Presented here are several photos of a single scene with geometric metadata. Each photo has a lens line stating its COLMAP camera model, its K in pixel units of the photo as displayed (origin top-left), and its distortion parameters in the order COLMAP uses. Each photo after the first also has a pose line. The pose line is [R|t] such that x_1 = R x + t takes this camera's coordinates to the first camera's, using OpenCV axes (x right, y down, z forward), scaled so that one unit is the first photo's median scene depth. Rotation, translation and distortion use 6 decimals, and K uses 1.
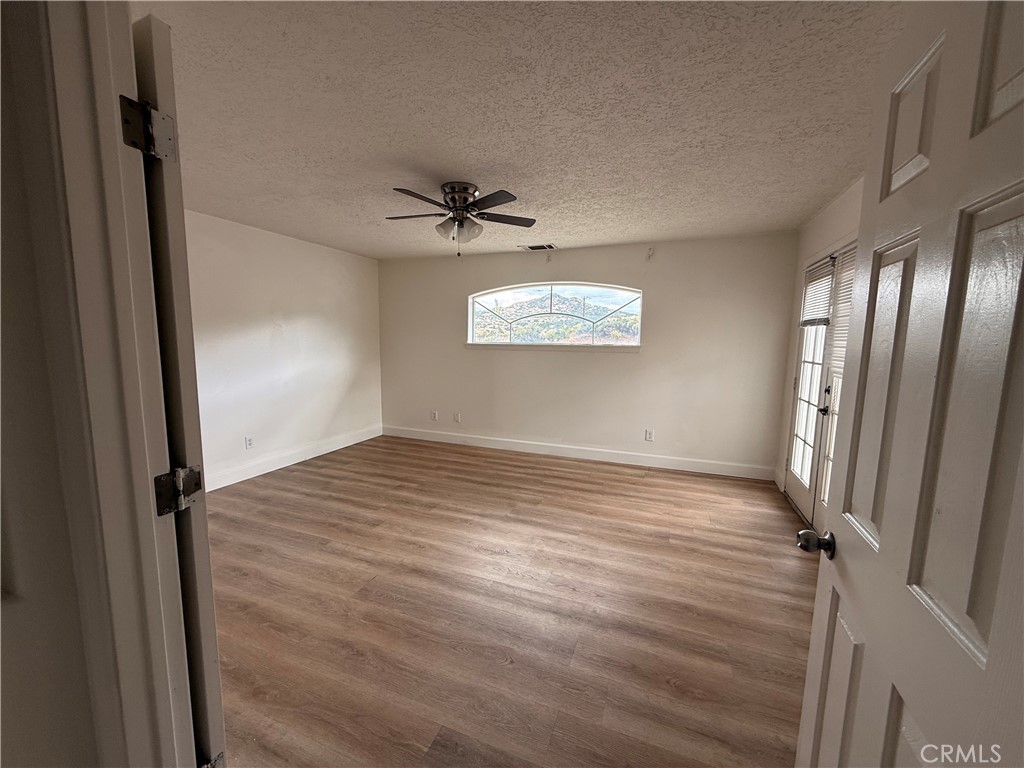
lens RADIAL K [[405.0, 0, 509.6], [0, 405.0, 386.4], [0, 0, 1]] dist [0.000841, 0.000228]
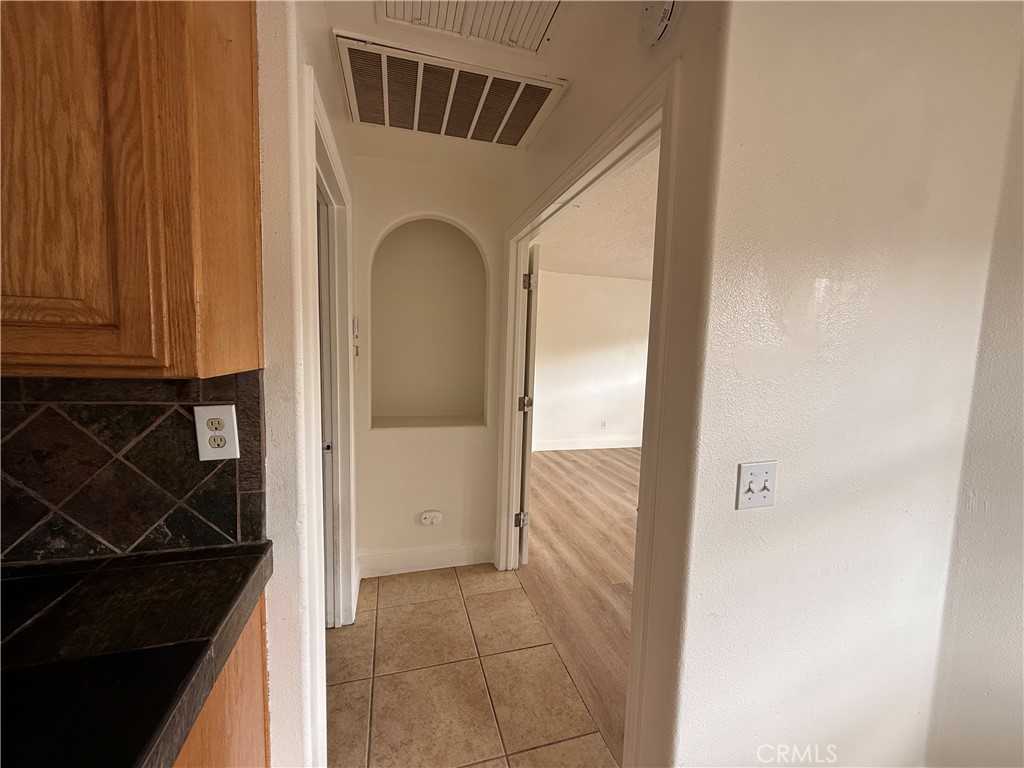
lens RADIAL K [[405.0, 0, 509.6], [0, 405.0, 386.4], [0, 0, 1]] dist [0.000841, 0.000228]
pose [[0.612033, 0.081816, -0.786588, 0.353380], [-0.117583, 0.992993, 0.011794, 0.030666], [0.782042, 0.085271, 0.617365, -0.222448]]
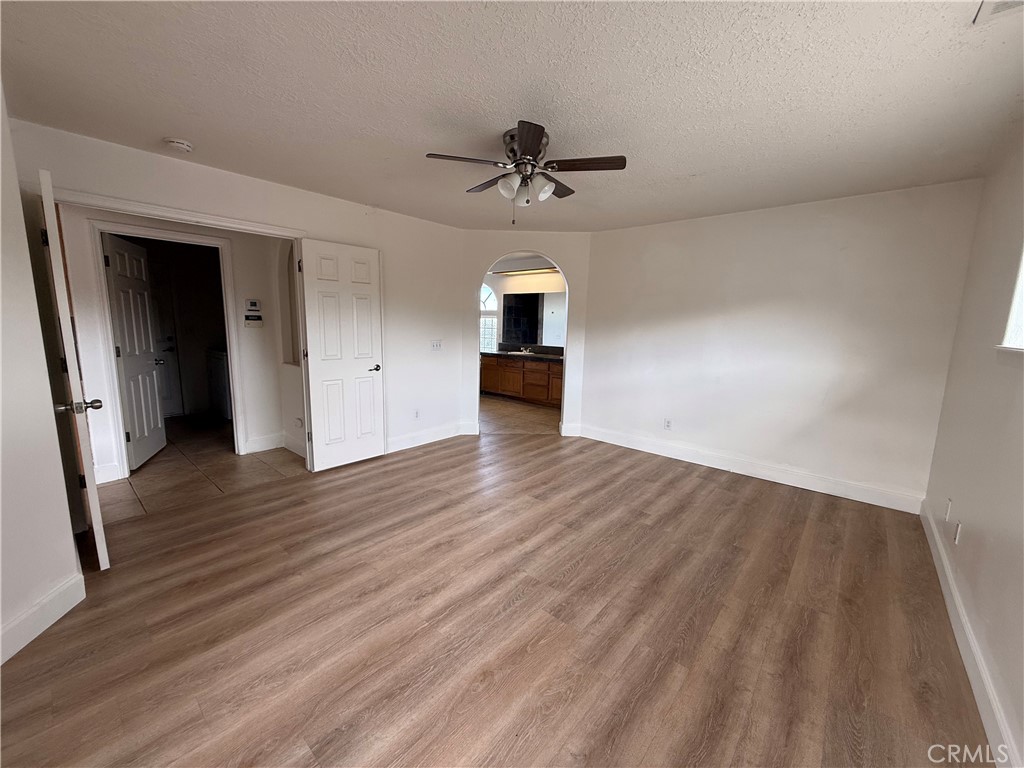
lens RADIAL K [[405.0, 0, 509.6], [0, 405.0, 386.4], [0, 0, 1]] dist [0.000841, 0.000228]
pose [[-0.330044, 0.127681, -0.935290, 0.605591], [-0.141080, 0.973010, 0.182615, -0.118721], [0.933363, 0.192222, -0.303123, 1.104486]]
